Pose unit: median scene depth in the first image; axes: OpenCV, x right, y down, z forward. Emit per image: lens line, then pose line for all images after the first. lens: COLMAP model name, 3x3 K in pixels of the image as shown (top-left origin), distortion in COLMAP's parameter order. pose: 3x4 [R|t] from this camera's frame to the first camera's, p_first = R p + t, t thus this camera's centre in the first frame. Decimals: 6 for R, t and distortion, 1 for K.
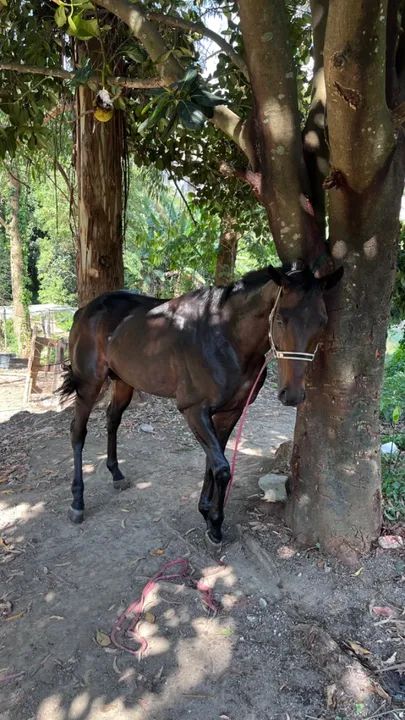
lens RADIAL K [[543.5, 0, 206.4], [0, 543.5, 365.9], [0, 0, 1]] dist [0.012835, -0.004359]
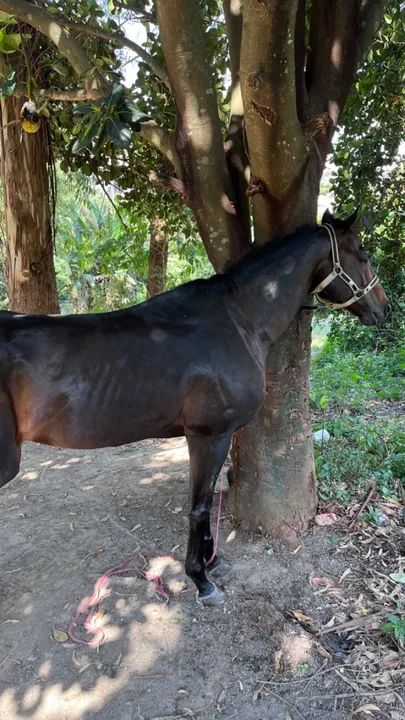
lens RADIAL K [[543.5, 0, 206.4], [0, 543.5, 365.9], [0, 0, 1]] dist [0.012835, -0.004359]
pose [[0.991641, -0.054804, 0.116807, -0.006441], [0.054973, 0.998486, 0.001781, 0.003388], [-0.116728, 0.004655, 0.993153, -0.045463]]
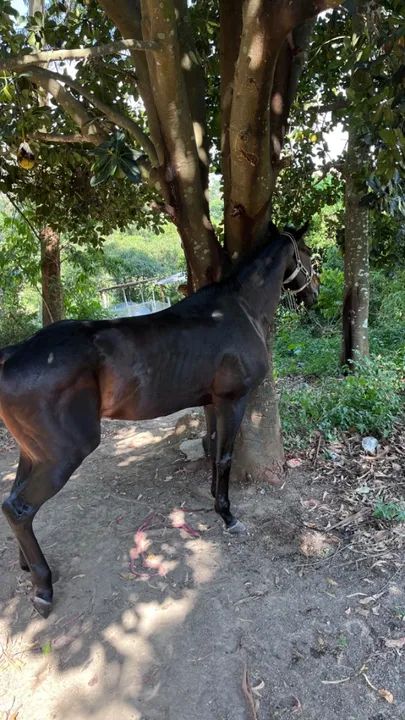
lens RADIAL K [[539.2, 0, 202.5], [0, 539.2, 360.0], [0, 0, 1]] dist [0.021342, 0.000089]
pose [[0.927634, -0.156661, 0.339048, -0.288804], [0.160804, 0.986856, 0.016028, 0.005213], [-0.337103, 0.039652, 0.940633, -0.210718]]
